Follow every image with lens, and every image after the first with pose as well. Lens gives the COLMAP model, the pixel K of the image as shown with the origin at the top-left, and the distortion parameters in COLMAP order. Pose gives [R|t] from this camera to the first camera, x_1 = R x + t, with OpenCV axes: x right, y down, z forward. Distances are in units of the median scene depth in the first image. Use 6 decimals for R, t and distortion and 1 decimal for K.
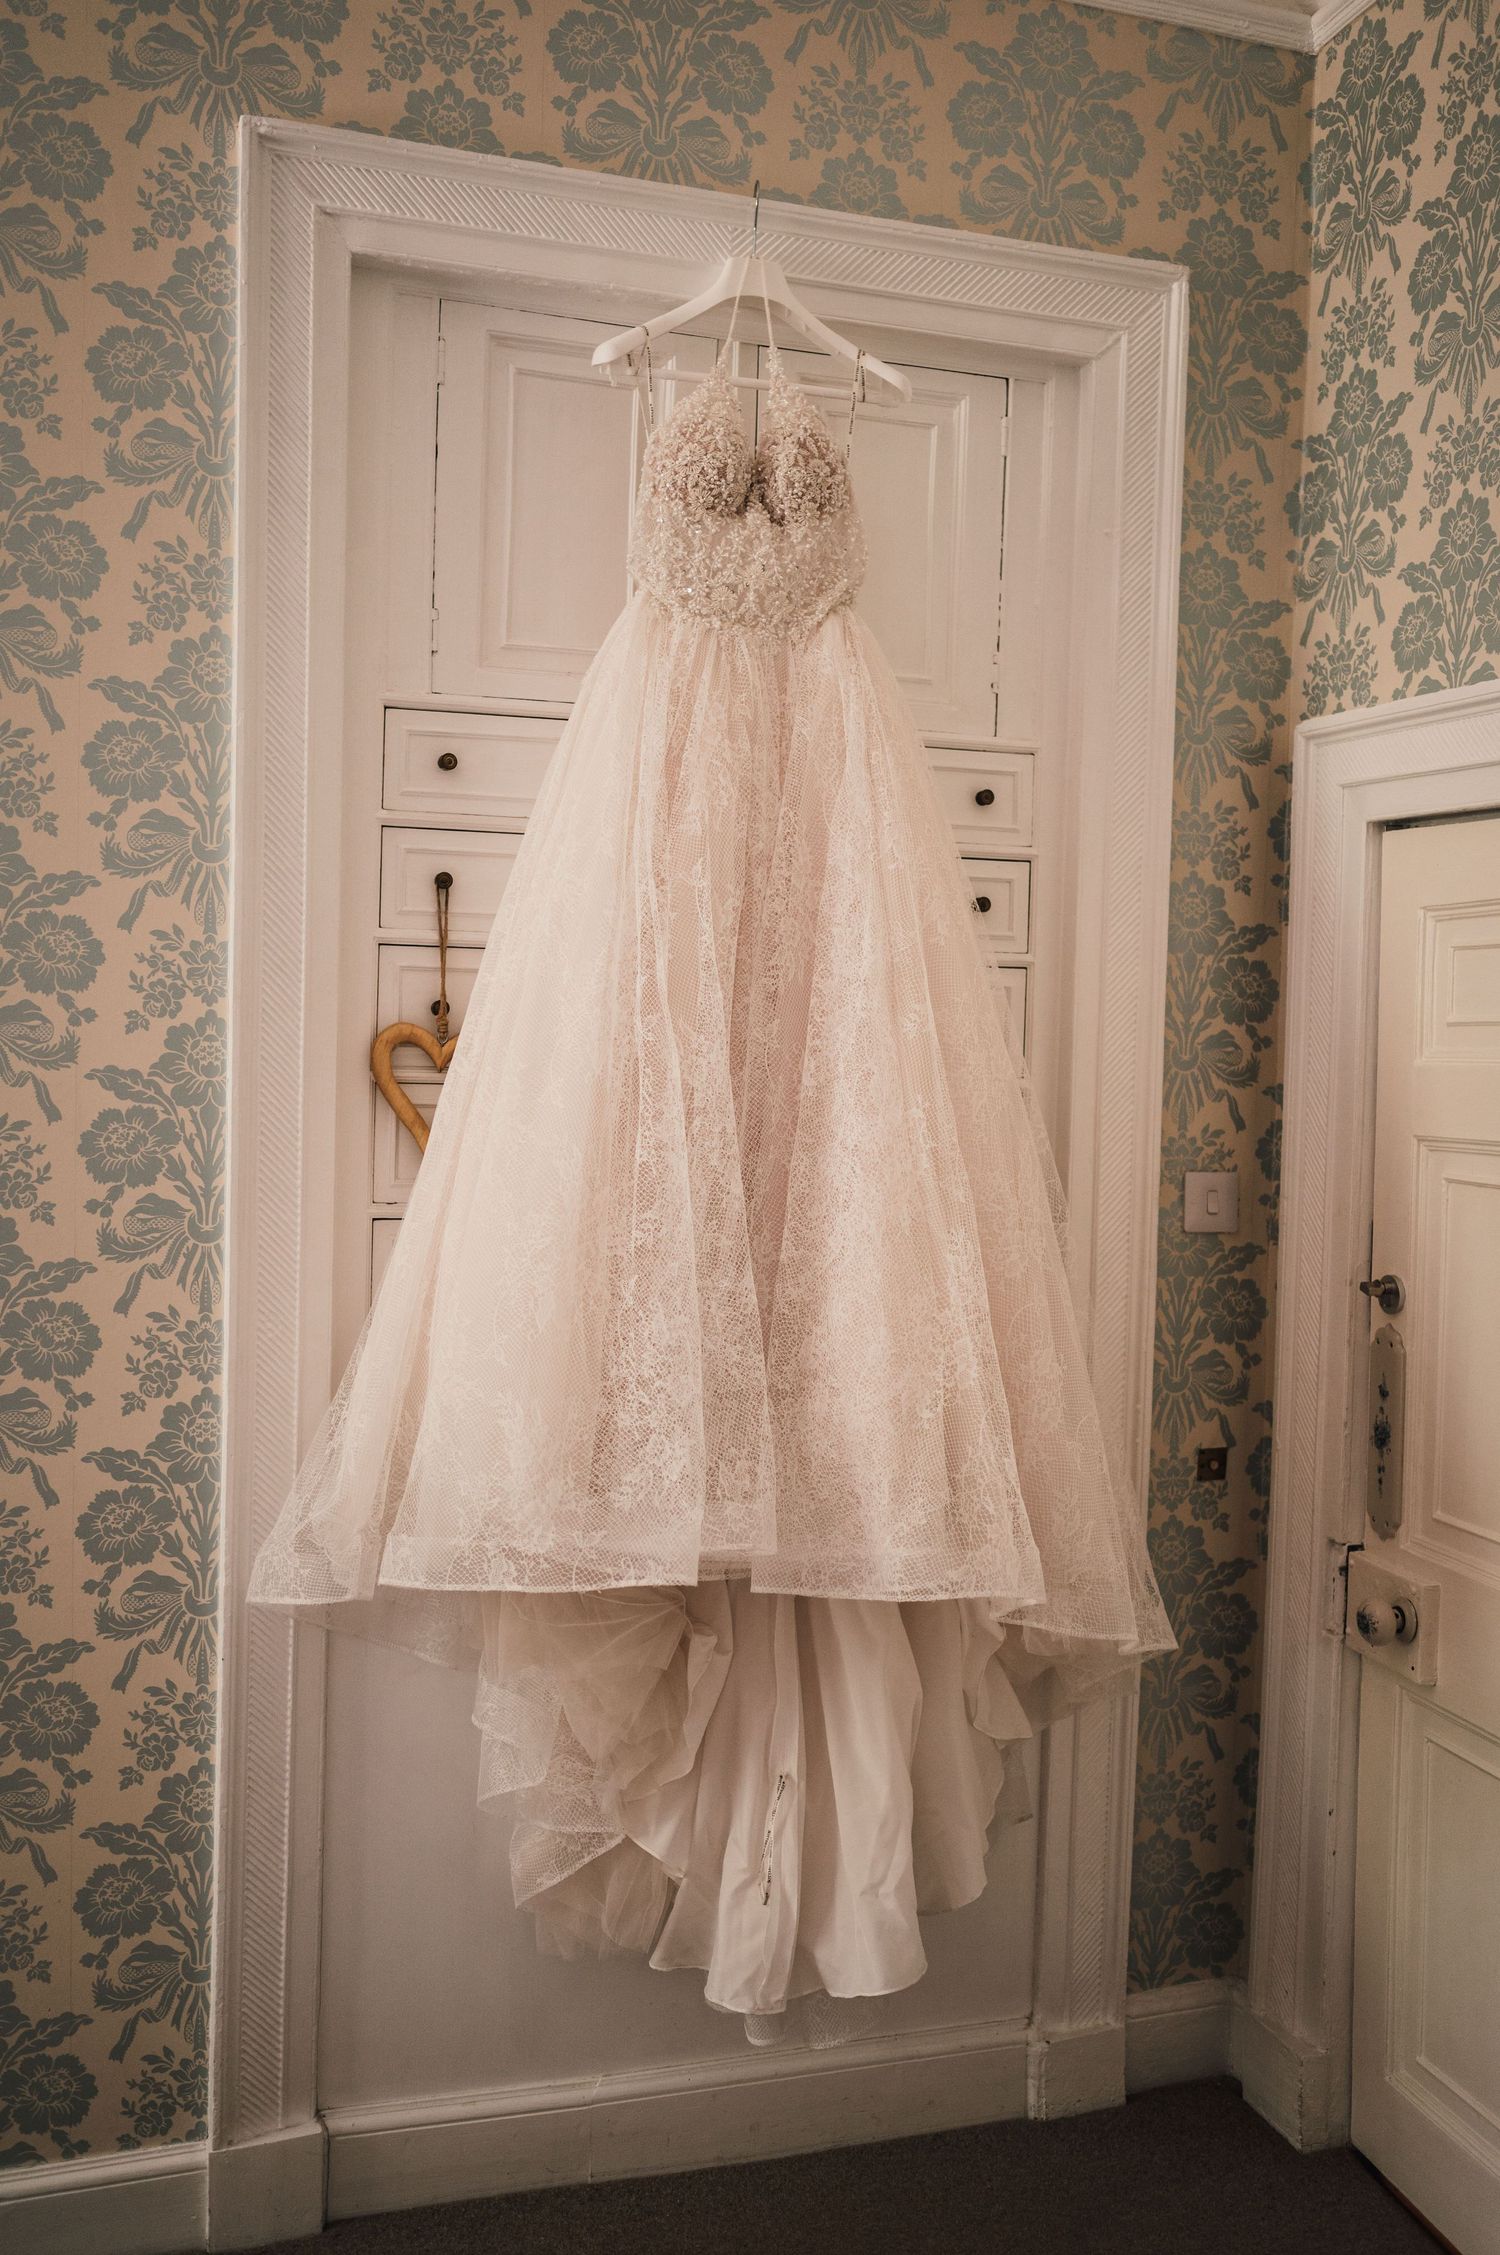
lens RADIAL K [[2039.8, 0, 750.0], [0, 2039.8, 1127.5], [0, 0, 1]] dist [-0.149730, 0.179024]
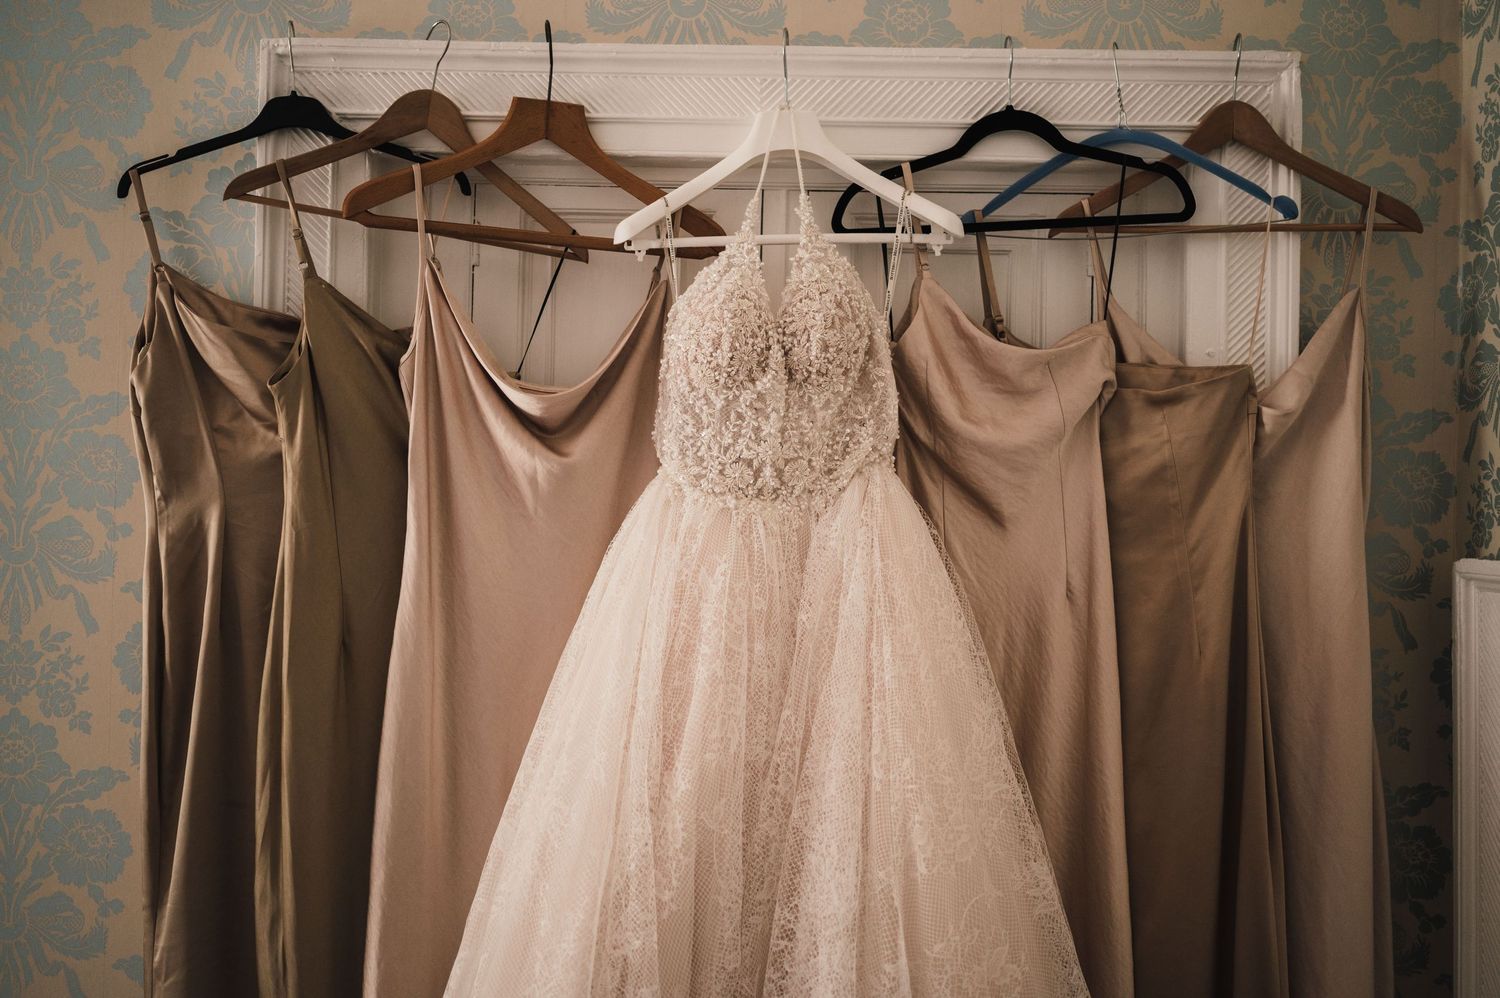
lens RADIAL K [[1366.1, 0, 750.0], [0, 1366.1, 499.0], [0, 0, 1]] dist [-0.037216, -0.017876]
pose [[0.945030, -0.022453, -0.326211, 0.196494], [-0.010714, 0.994978, -0.099521, -0.184955], [0.326808, 0.097545, 0.940043, 0.400462]]
